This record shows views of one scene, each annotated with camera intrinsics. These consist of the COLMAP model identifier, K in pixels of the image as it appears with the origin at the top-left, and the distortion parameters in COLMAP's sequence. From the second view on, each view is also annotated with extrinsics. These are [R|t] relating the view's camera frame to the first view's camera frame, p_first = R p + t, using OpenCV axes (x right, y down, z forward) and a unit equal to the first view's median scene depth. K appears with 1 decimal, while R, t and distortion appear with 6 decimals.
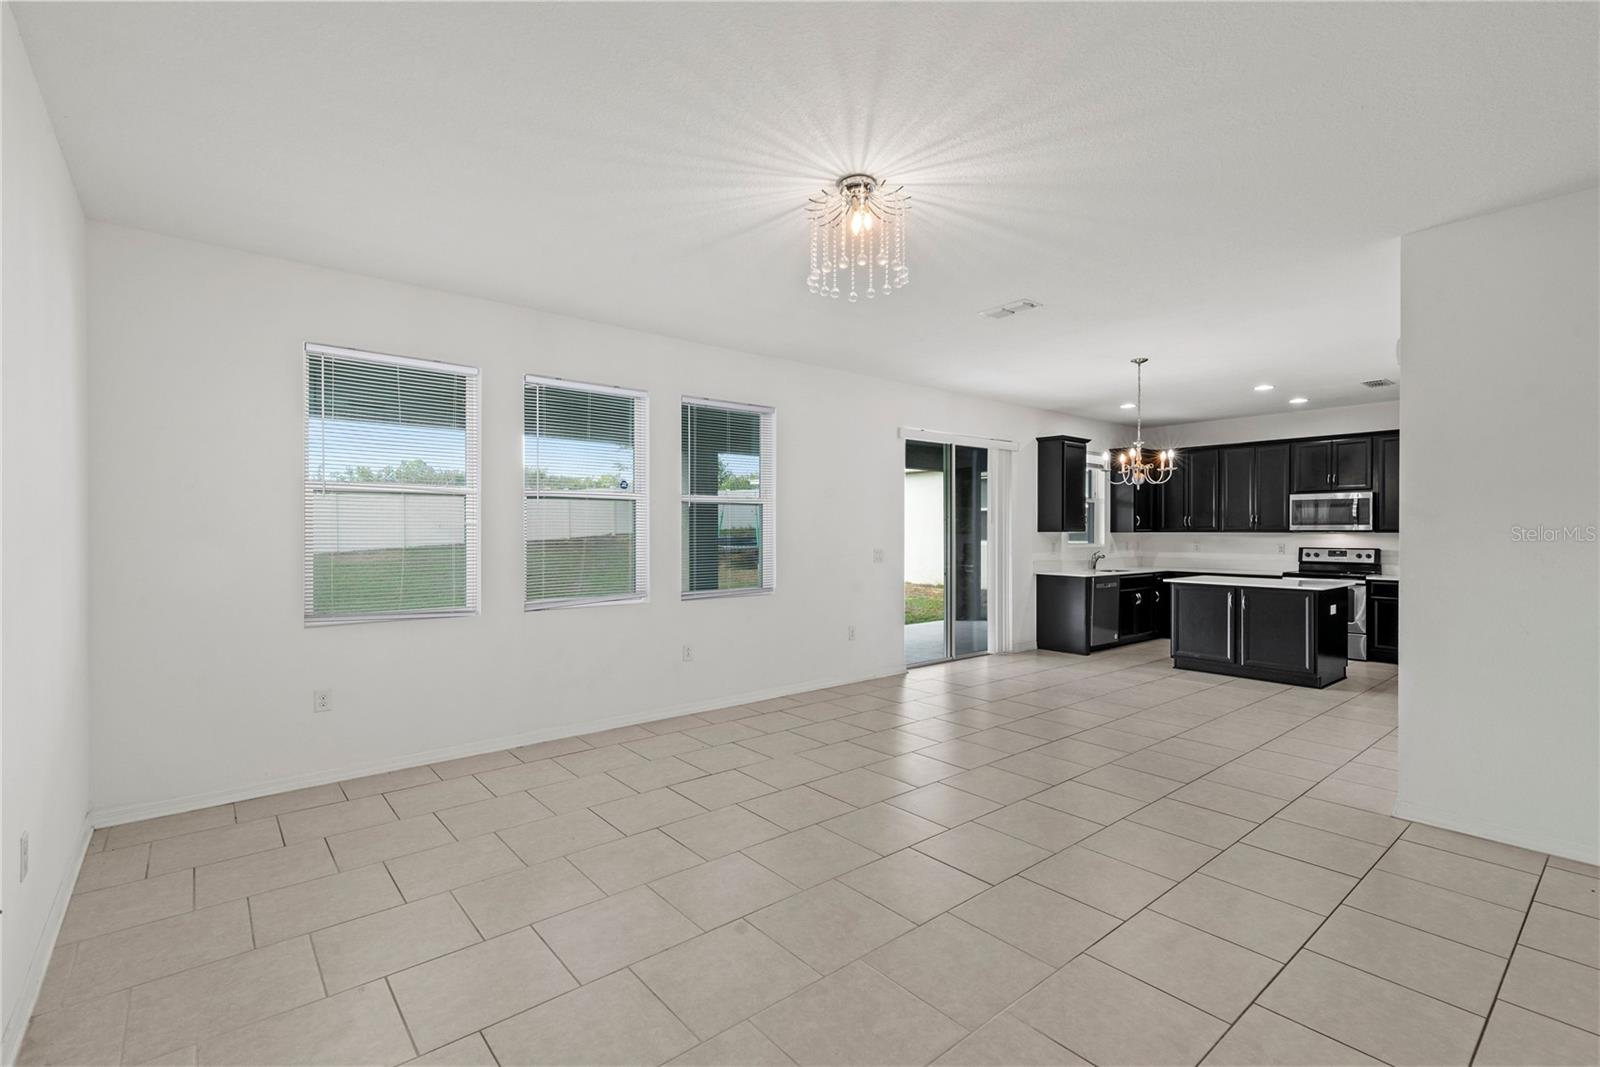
lens RADIAL K [[712.1, 0, 801.6], [0, 712.1, 535.6], [0, 0, 1]] dist [0.008769, -0.000542]
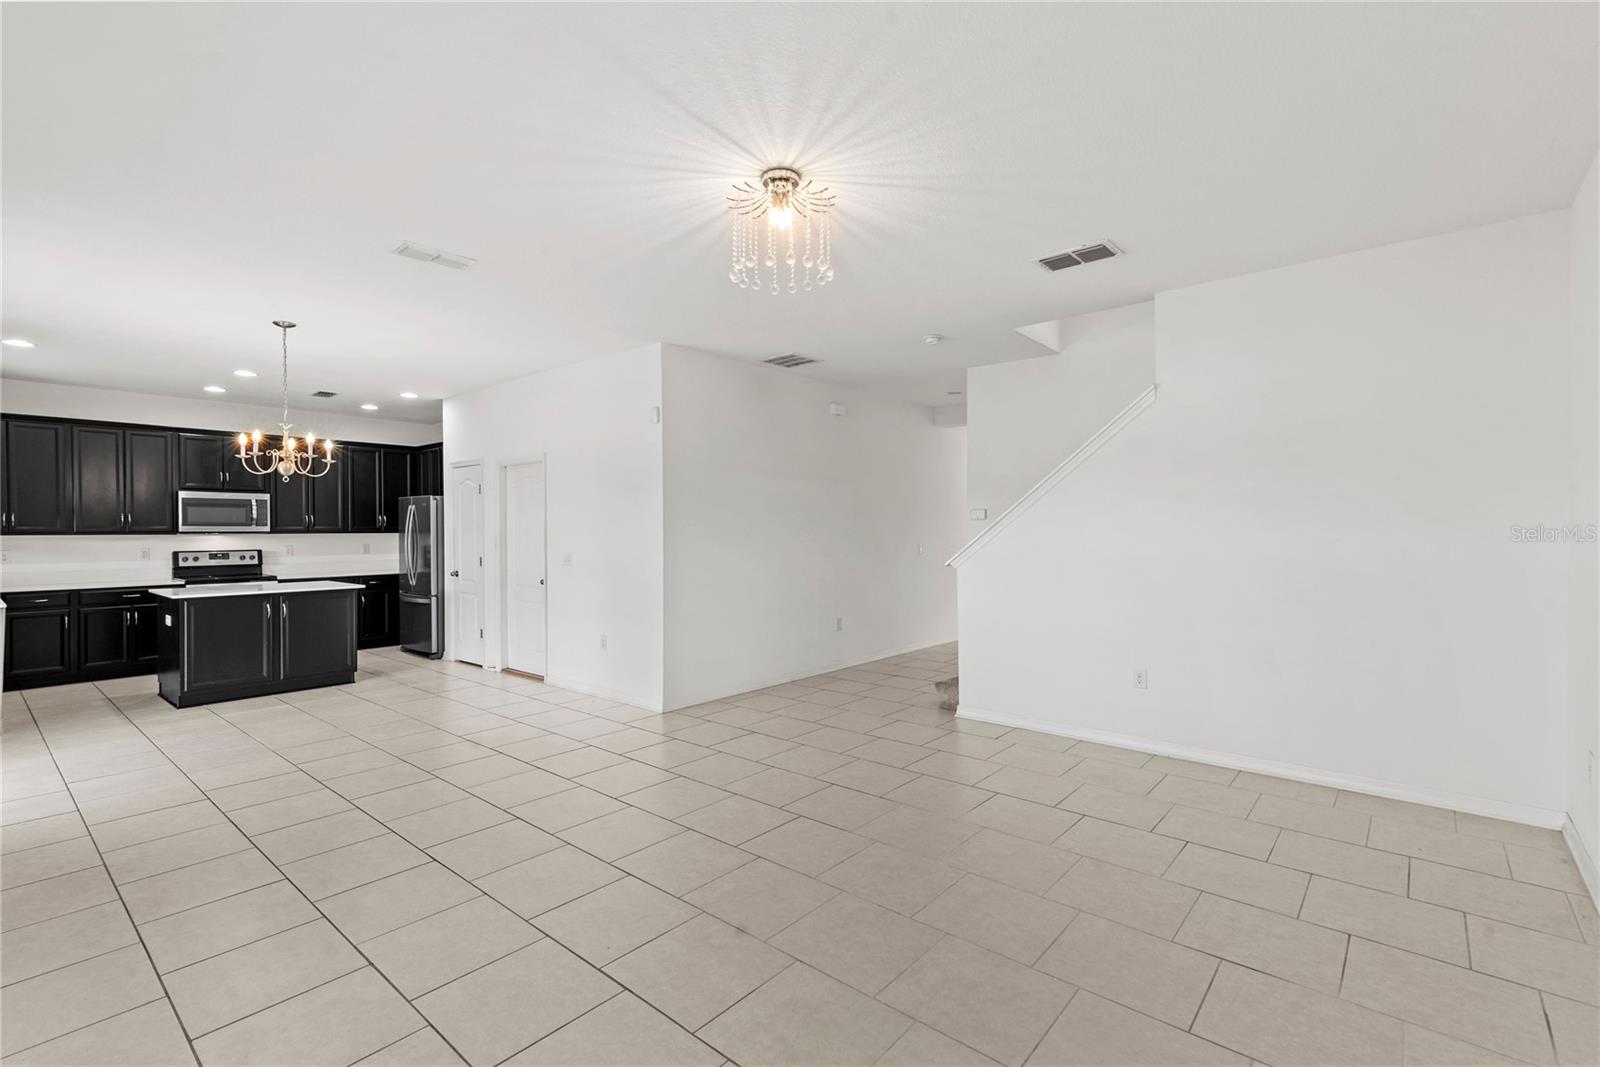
lens RADIAL K [[712.1, 0, 801.6], [0, 712.1, 535.6], [0, 0, 1]] dist [0.008769, -0.000542]
pose [[-0.178492, -0.006983, 0.983917, -0.325793], [0.010585, 0.999903, 0.009017, -0.002693], [-0.983884, 0.012024, -0.178401, 0.417199]]
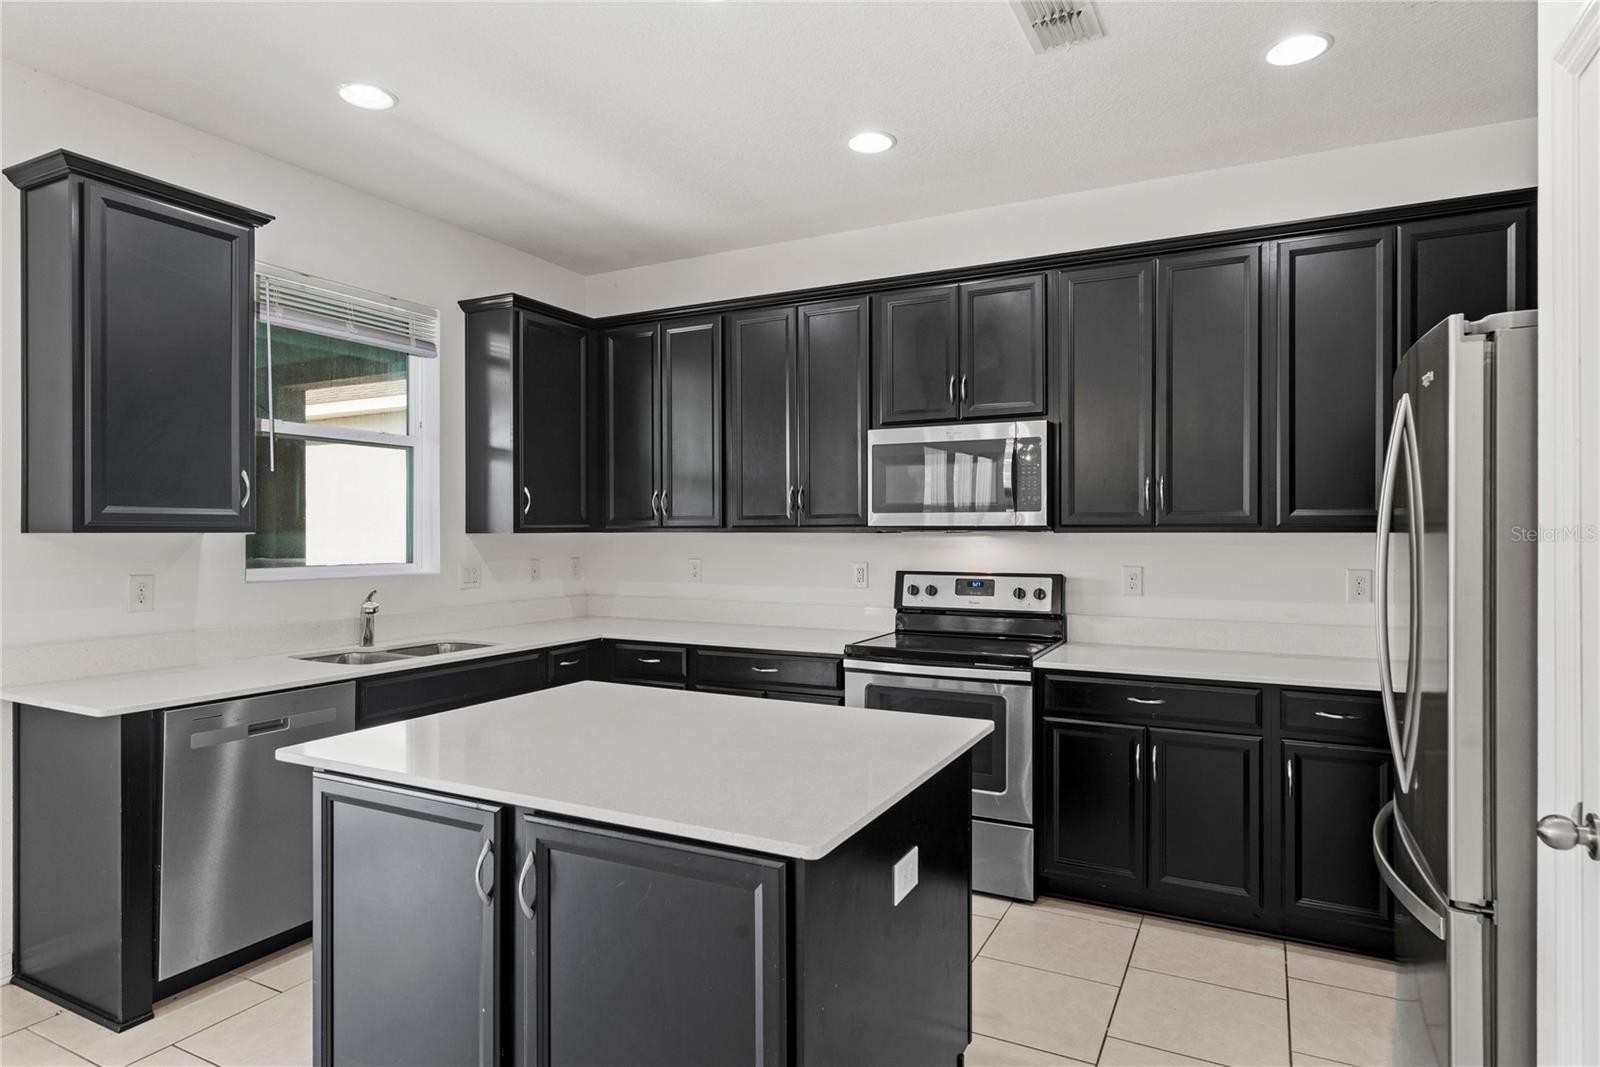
lens RADIAL K [[890.8, 0, 800.0], [0, 890.8, 533.5], [0, 0, 1]] dist [0.000329, 0.000456]
pose [[0.921294, -0.001554, 0.388864, 0.483476], [0.002552, 0.999995, -0.002050, -0.003034], [-0.388859, 0.002881, 0.921293, 0.604206]]
